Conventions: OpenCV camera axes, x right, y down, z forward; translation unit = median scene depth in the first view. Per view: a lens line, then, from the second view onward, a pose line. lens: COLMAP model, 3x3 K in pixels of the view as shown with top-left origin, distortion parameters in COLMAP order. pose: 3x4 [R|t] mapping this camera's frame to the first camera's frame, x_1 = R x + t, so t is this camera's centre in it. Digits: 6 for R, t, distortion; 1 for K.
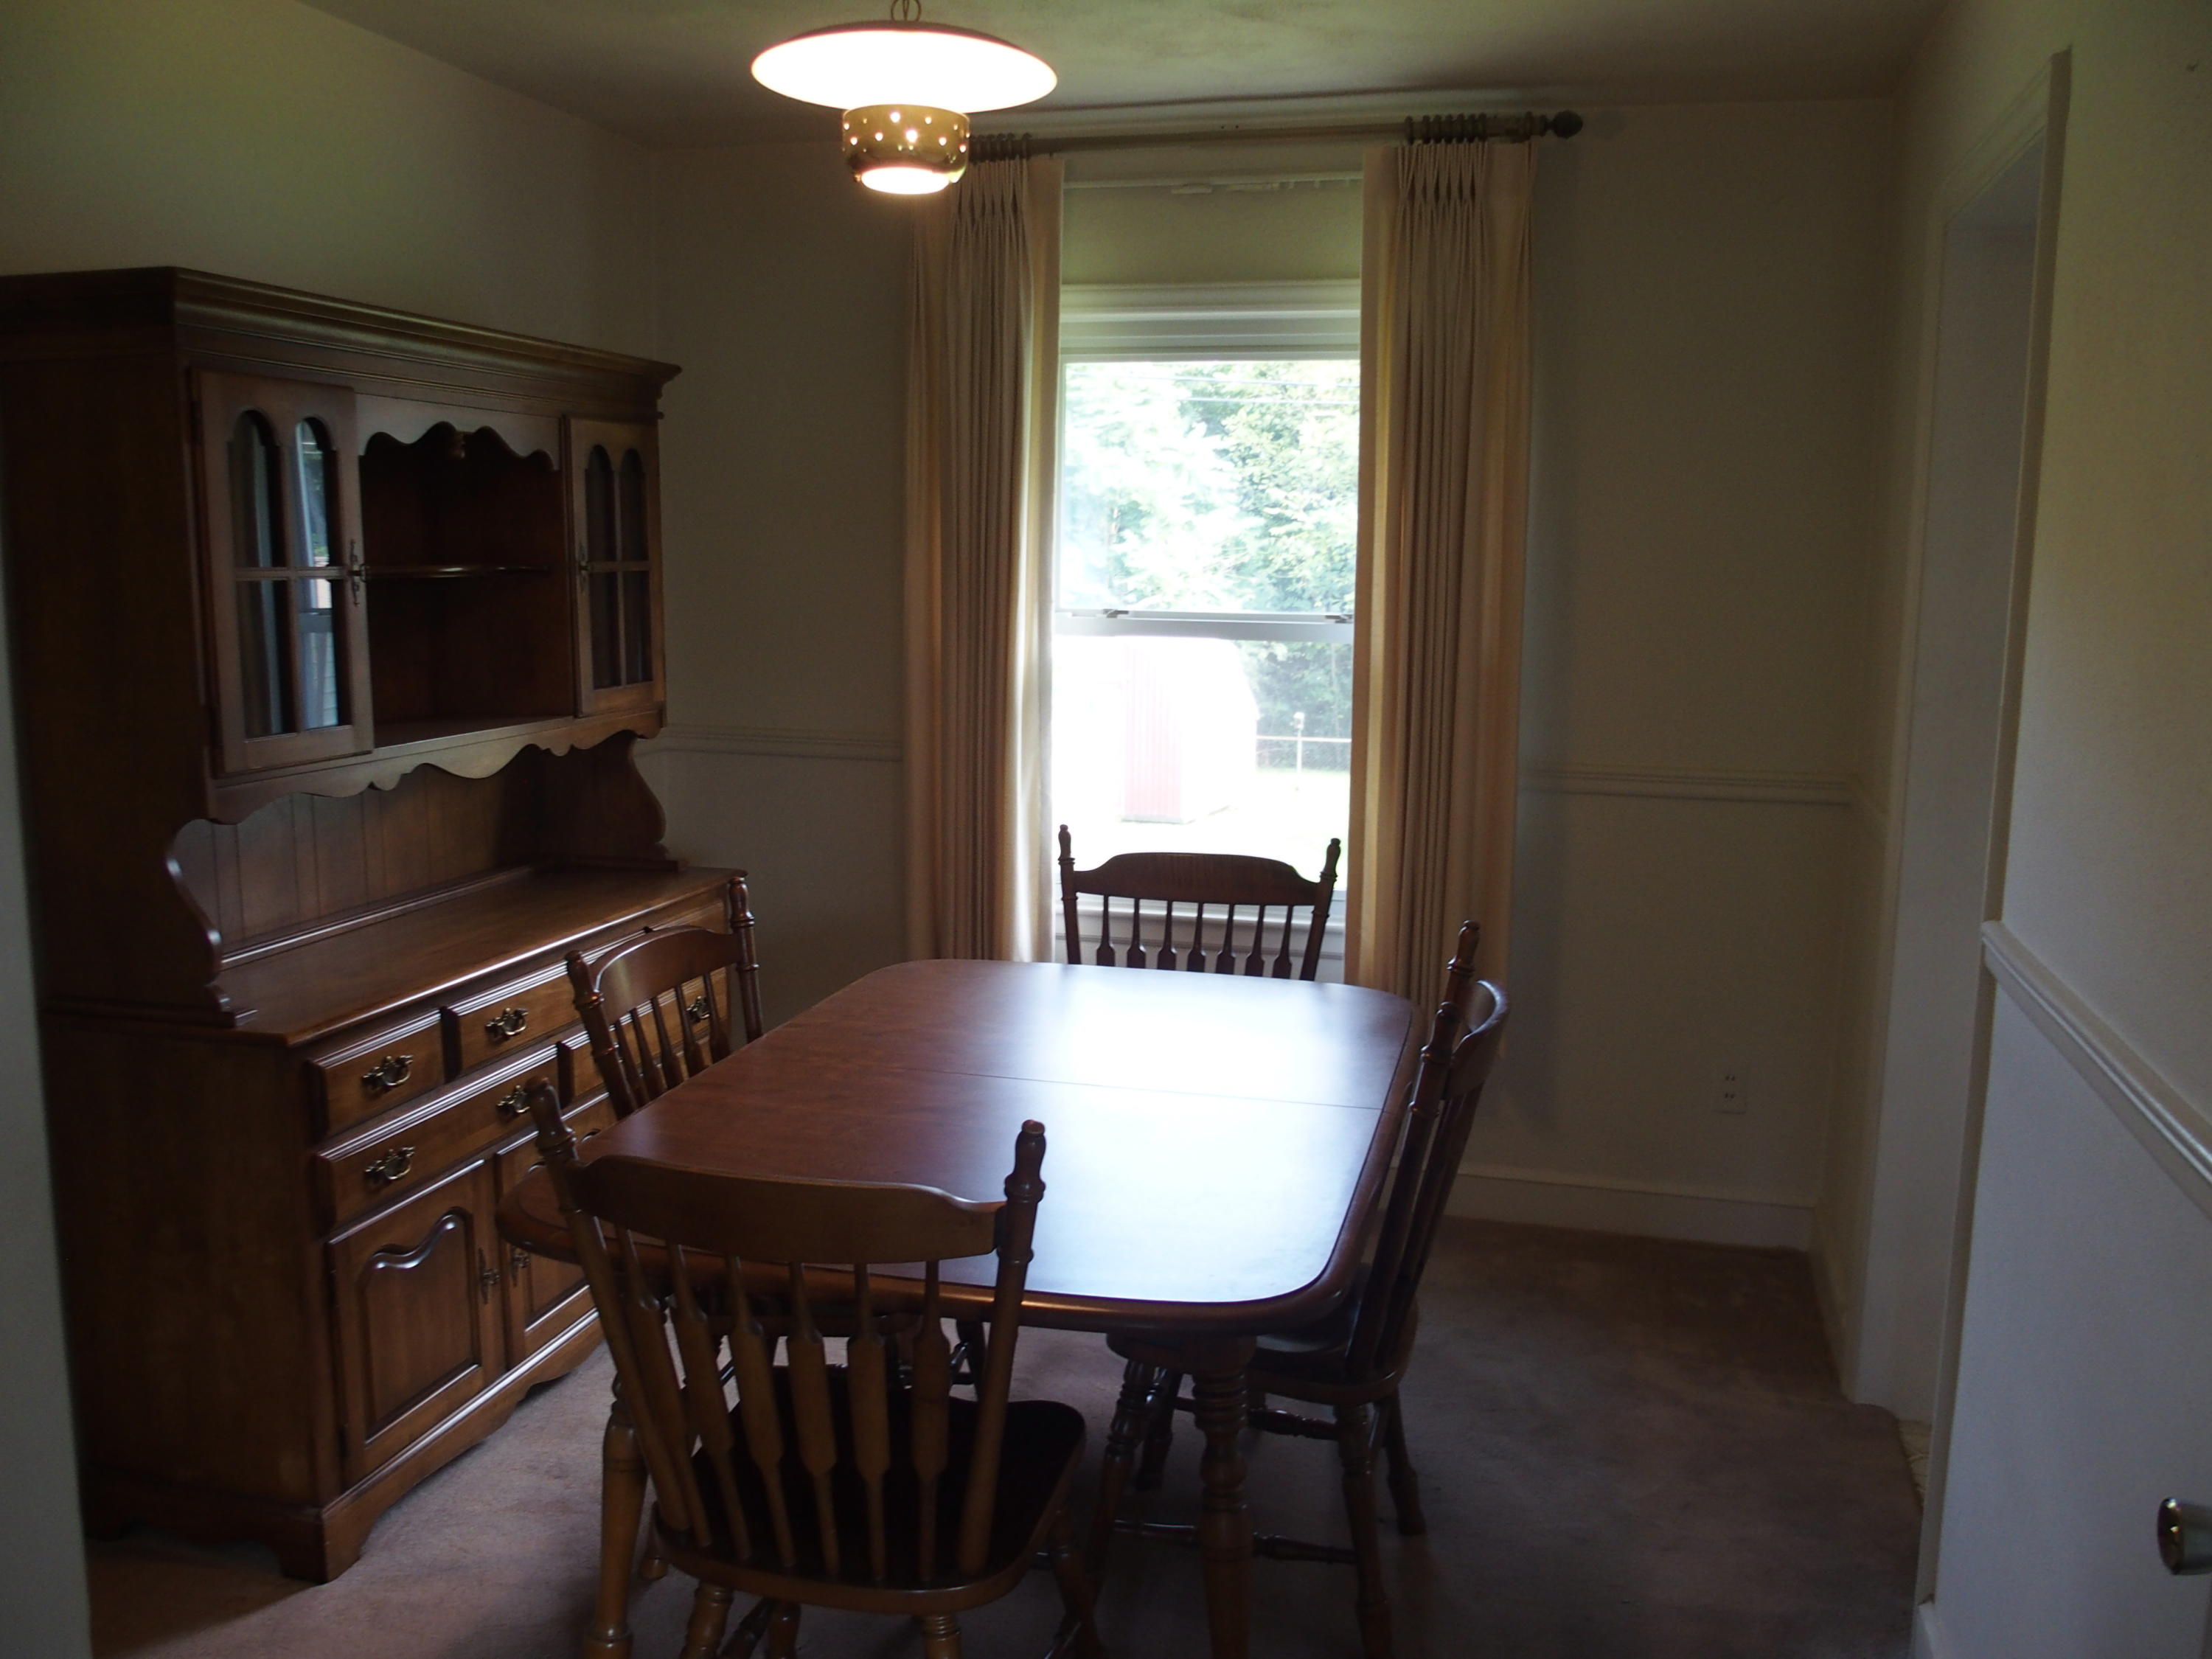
lens RADIAL K [[1834.8, 0, 1106.0], [0, 1834.8, 829.5], [0, 0, 1]] dist [-0.060188, 0.010135]
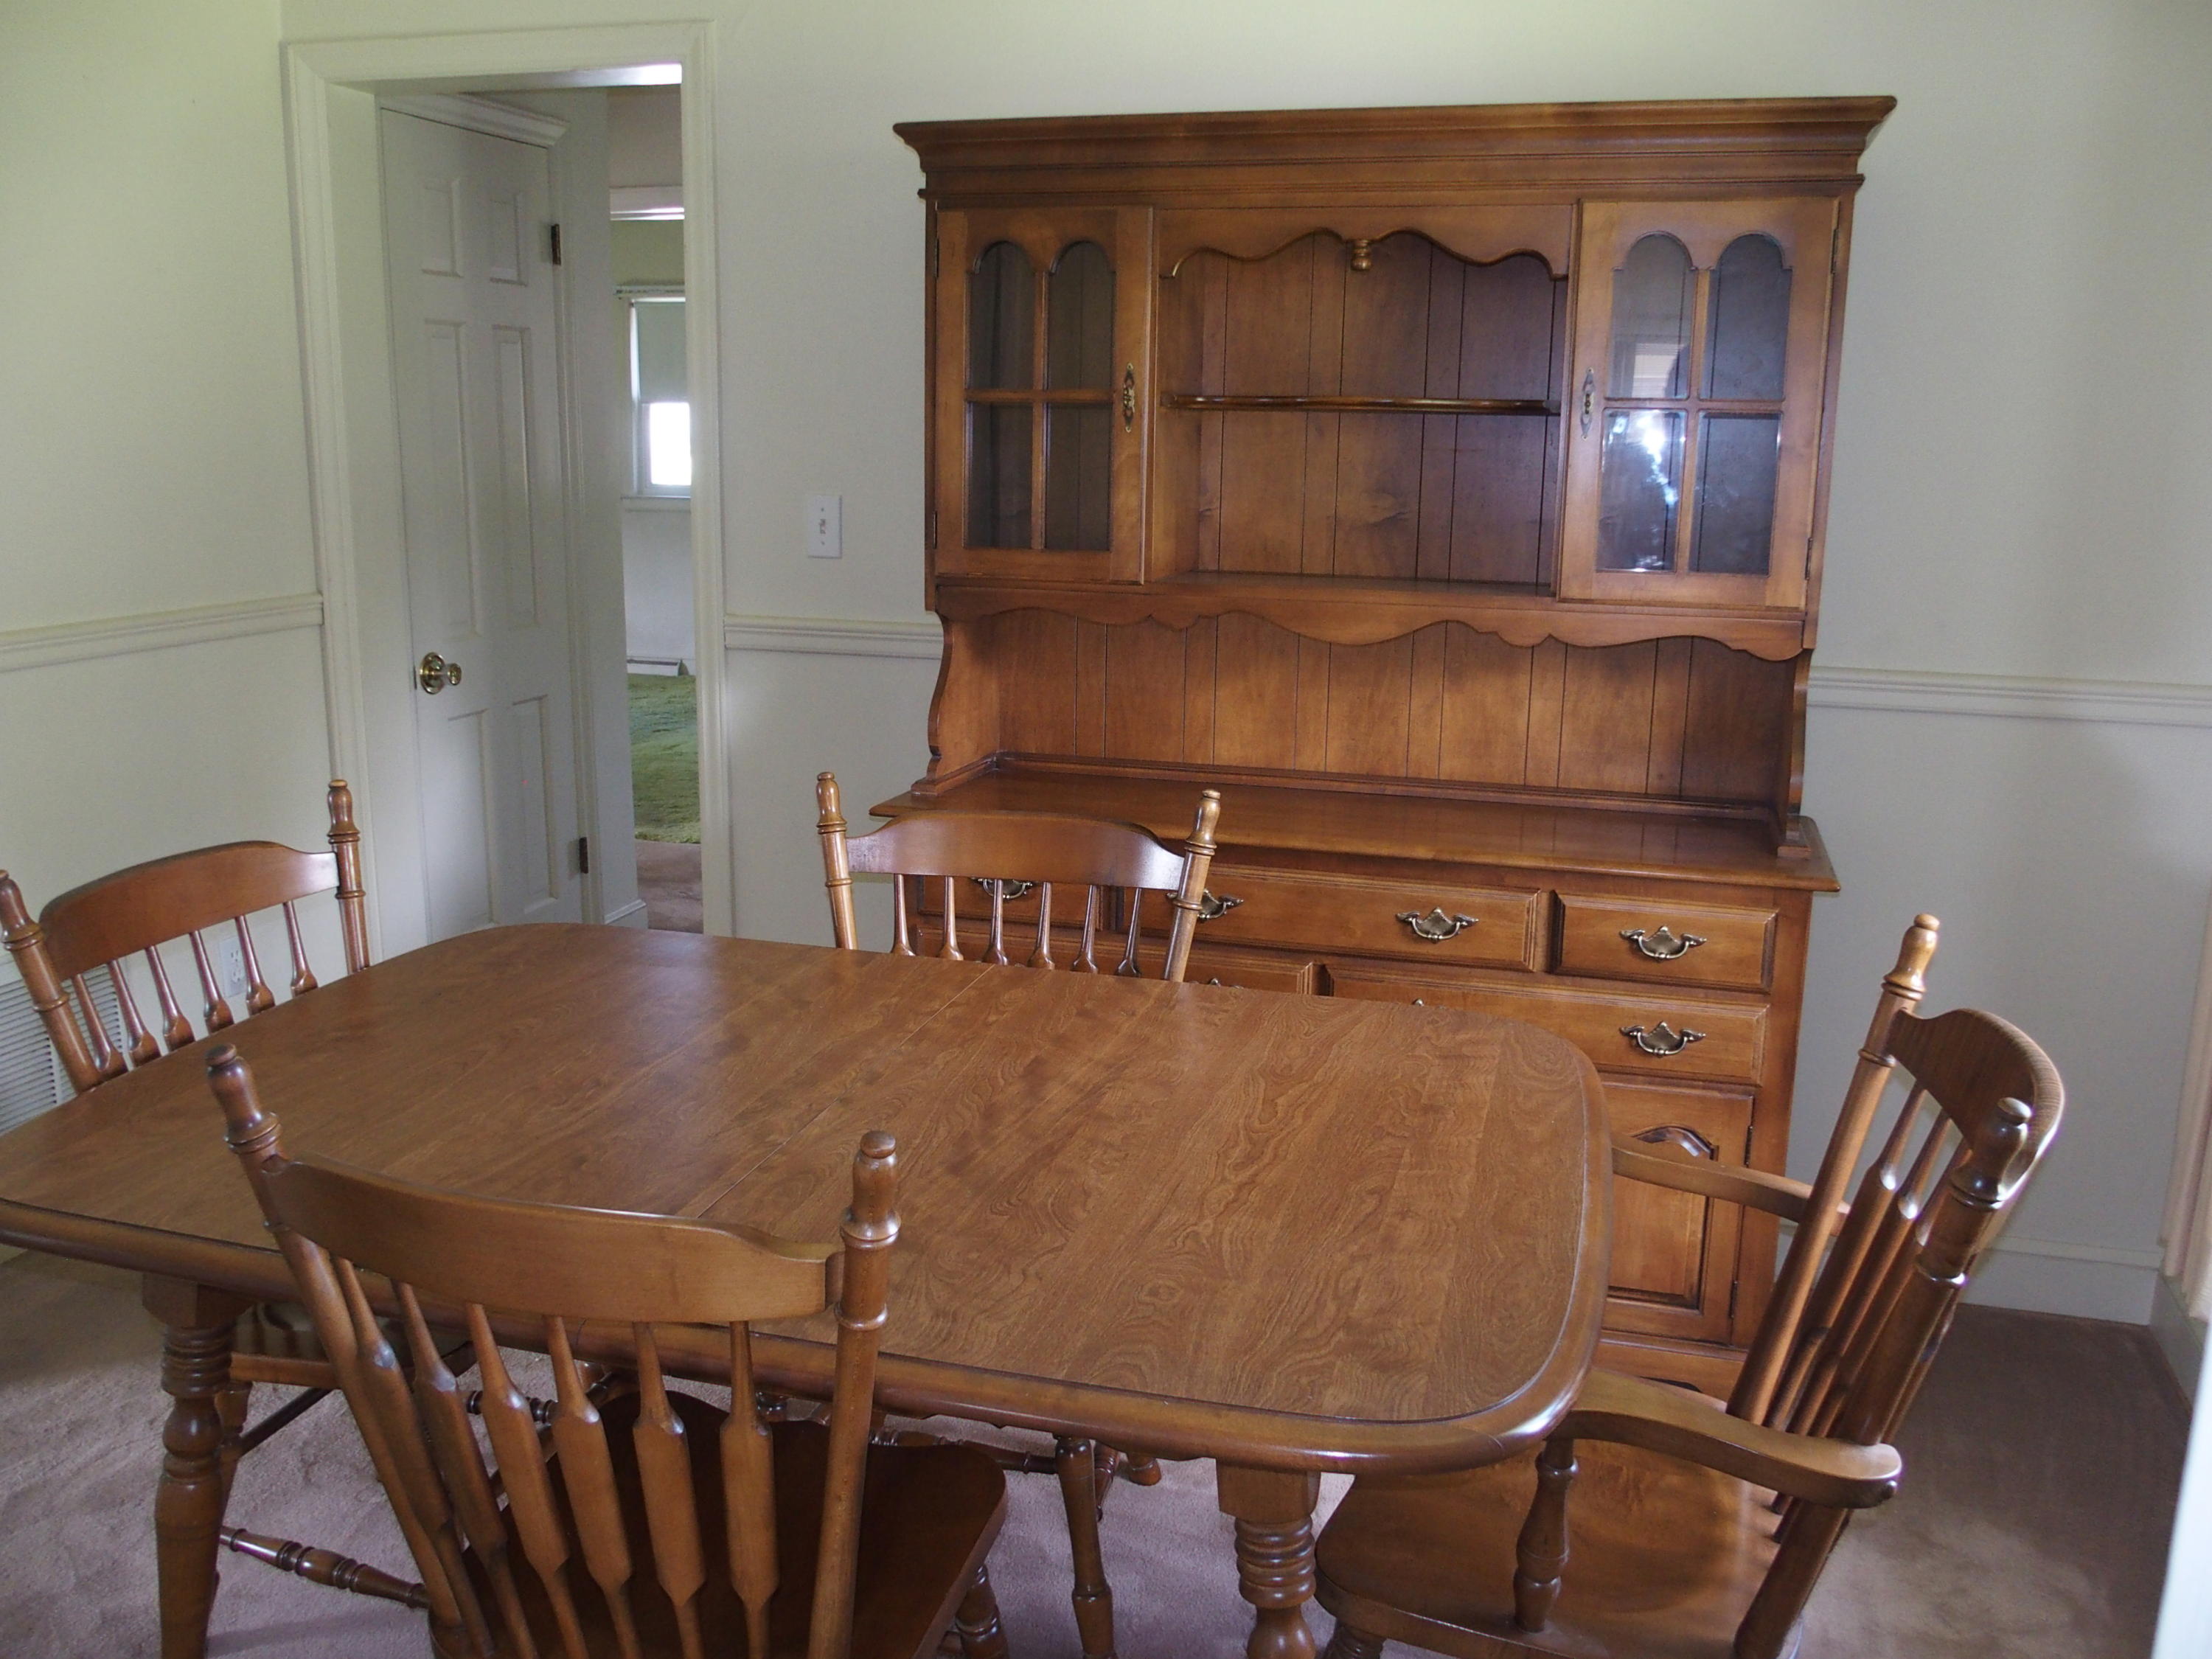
lens RADIAL K [[1834.8, 0, 1106.0], [0, 1834.8, 829.5], [0, 0, 1]] dist [-0.060188, 0.010135]
pose [[0.008810, 0.209988, -0.977664, 0.467910], [-0.159286, 0.965513, 0.205943, -0.091615], [0.987193, 0.153914, 0.041955, 0.759048]]
